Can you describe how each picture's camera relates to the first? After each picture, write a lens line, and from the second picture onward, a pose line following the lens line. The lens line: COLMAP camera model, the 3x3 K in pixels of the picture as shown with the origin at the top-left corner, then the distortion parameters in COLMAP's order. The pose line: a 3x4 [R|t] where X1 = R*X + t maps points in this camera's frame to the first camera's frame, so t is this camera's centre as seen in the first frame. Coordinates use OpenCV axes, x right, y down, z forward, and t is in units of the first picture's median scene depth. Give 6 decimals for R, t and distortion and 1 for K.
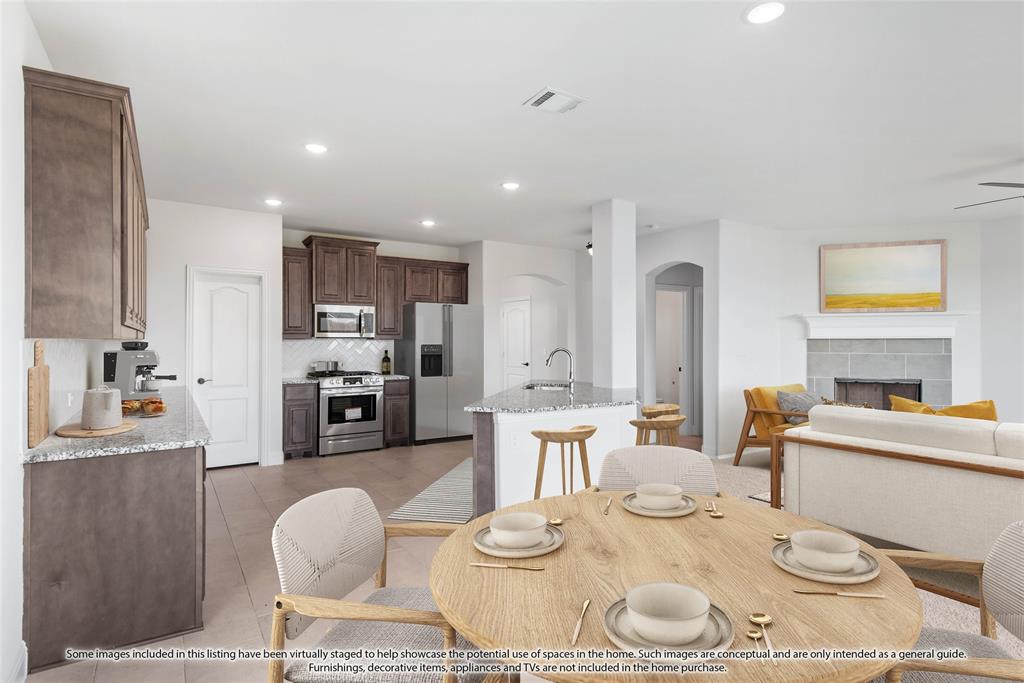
lens RADIAL K [[532.7, 0, 510.6], [0, 532.7, 337.3], [0, 0, 1]] dist [0.021360, -0.000153]
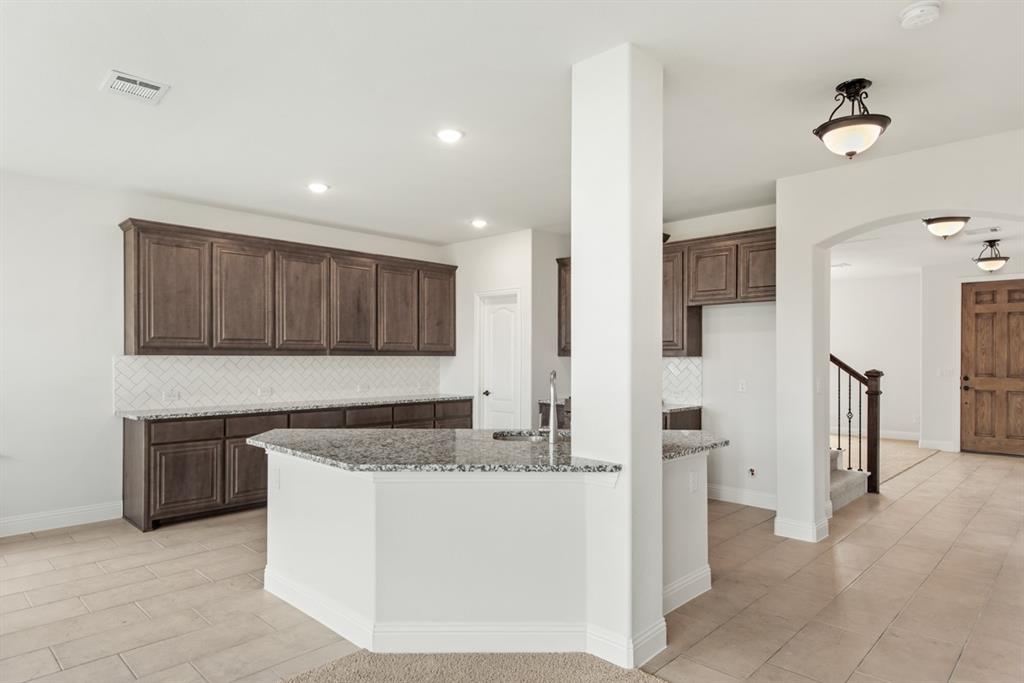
lens RADIAL K [[614.5, 0, 504.2], [0, 614.5, 356.6], [0, 0, 1]] dist [0.014815, -0.002228]
pose [[0.220350, -0.001925, -0.975419, 0.581983], [0.001829, 0.999997, -0.001561, 0.005499], [0.975419, -0.001440, 0.220353, 0.658229]]
